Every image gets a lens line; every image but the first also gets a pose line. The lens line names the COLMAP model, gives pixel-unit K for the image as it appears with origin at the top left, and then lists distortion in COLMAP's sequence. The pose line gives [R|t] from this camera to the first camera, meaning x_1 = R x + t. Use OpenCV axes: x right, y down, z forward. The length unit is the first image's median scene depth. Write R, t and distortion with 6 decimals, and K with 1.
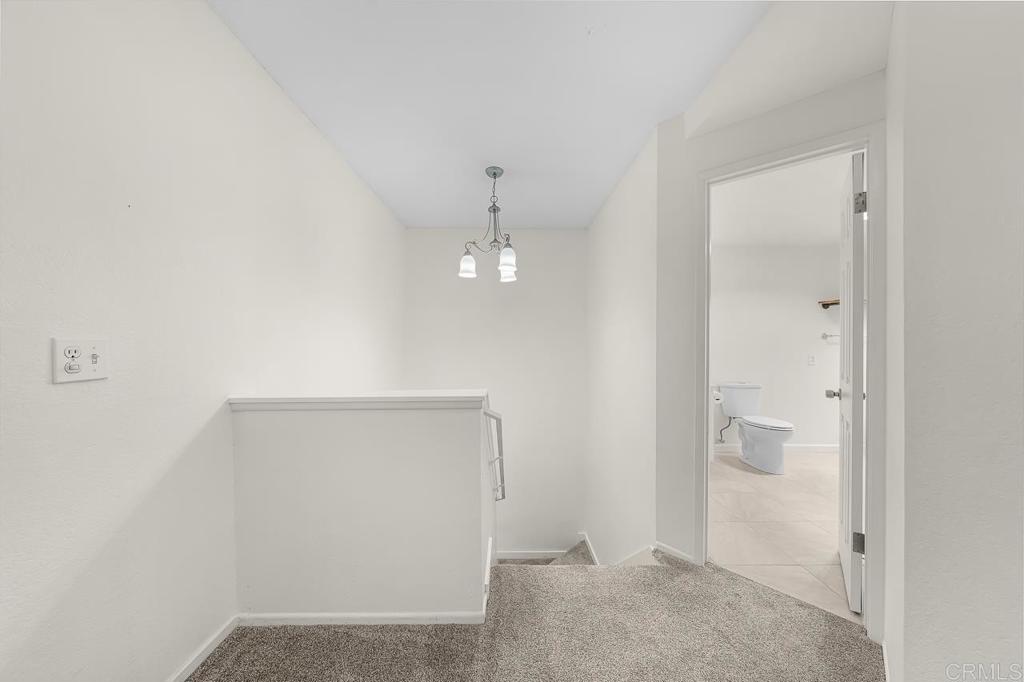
lens RADIAL K [[355.1, 0, 510.4], [0, 355.1, 347.6], [0, 0, 1]] dist [-0.002445, 0.000838]
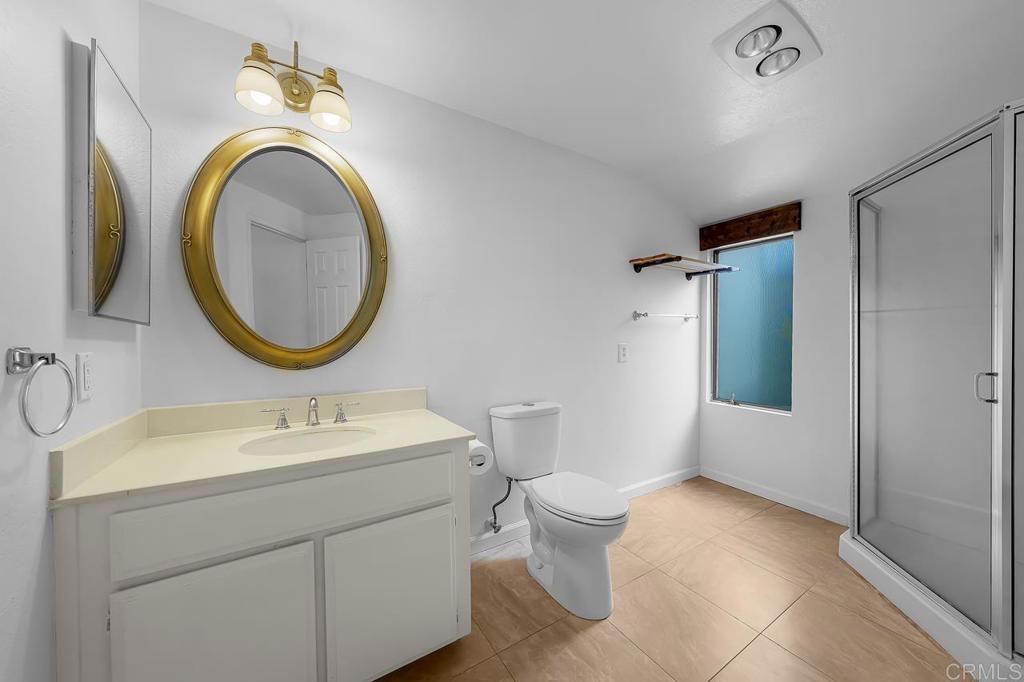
lens RADIAL K [[355.1, 0, 508.2], [0, 355.1, 343.6], [0, 0, 1]] dist [-0.002445, 0.000838]
pose [[0.857225, -0.007818, 0.514883, 0.366700], [0.004869, 0.999963, 0.007076, 0.012677], [-0.514919, -0.003559, 0.857231, 0.582025]]
